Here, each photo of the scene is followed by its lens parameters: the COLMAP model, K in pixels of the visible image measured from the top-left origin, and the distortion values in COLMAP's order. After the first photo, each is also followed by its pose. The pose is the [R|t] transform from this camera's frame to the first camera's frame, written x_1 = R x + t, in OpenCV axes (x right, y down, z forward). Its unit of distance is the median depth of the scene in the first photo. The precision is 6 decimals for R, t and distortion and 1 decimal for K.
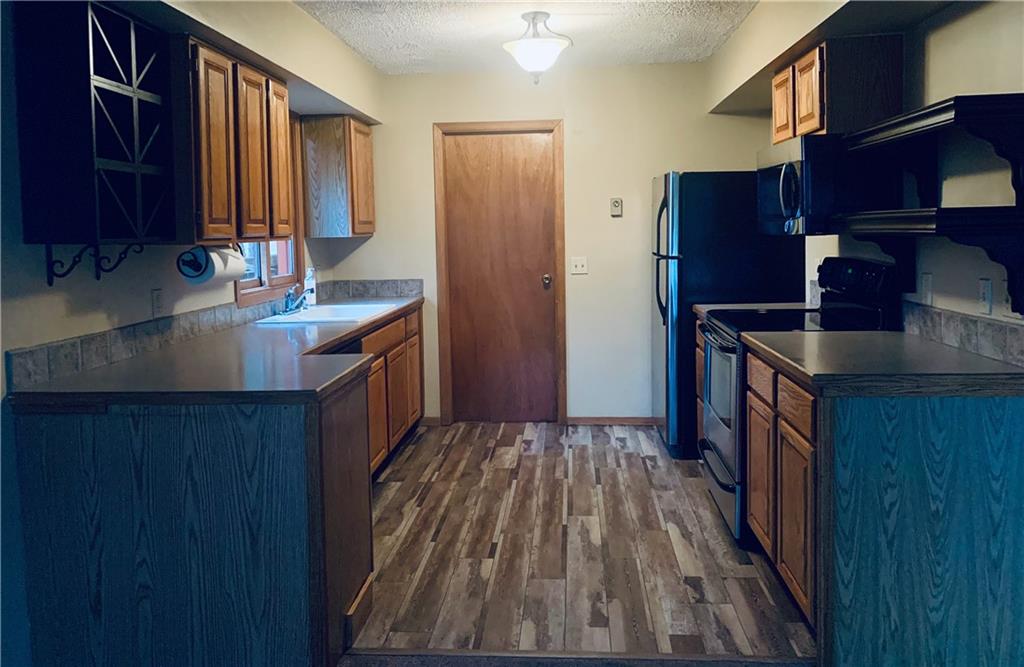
lens RADIAL K [[800.1, 0, 512.7], [0, 800.1, 330.5], [0, 0, 1]] dist [-0.003646, -0.001250]
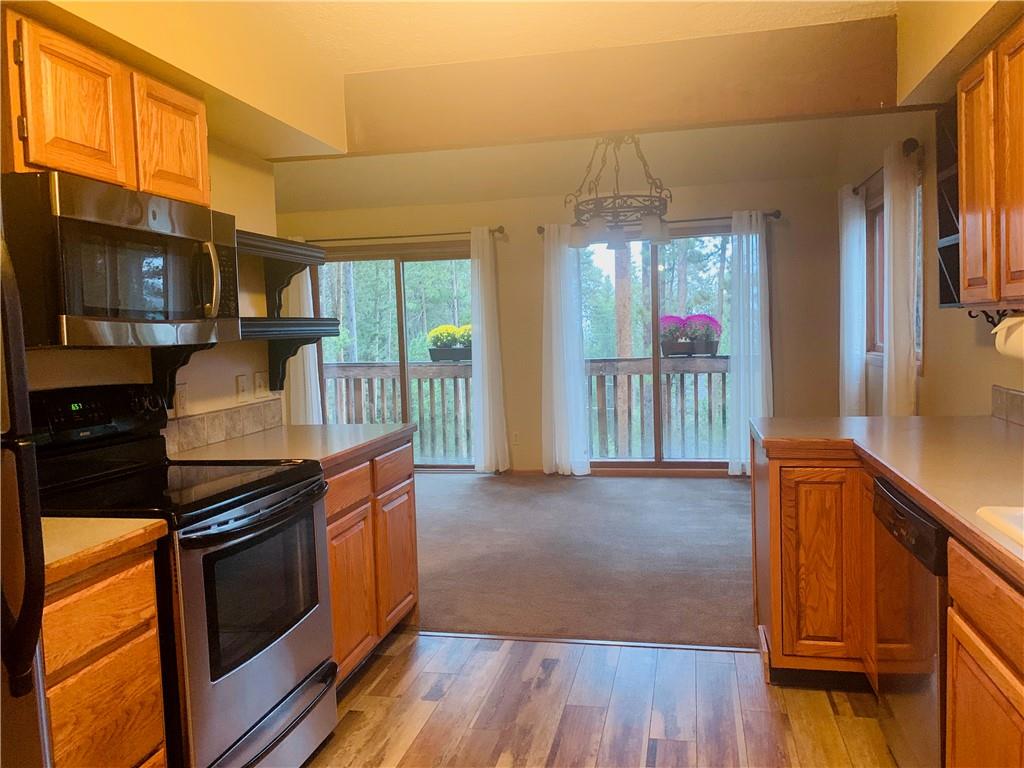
lens RADIAL K [[780.0, 0, 519.0], [0, 780.0, 382.4], [0, 0, 1]] dist [0.039651, -0.008019]
pose [[-0.988516, 0.039242, 0.145933, -0.024375], [0.068434, 0.977246, 0.200767, -0.220935], [-0.134734, 0.208448, -0.968709, 1.739090]]
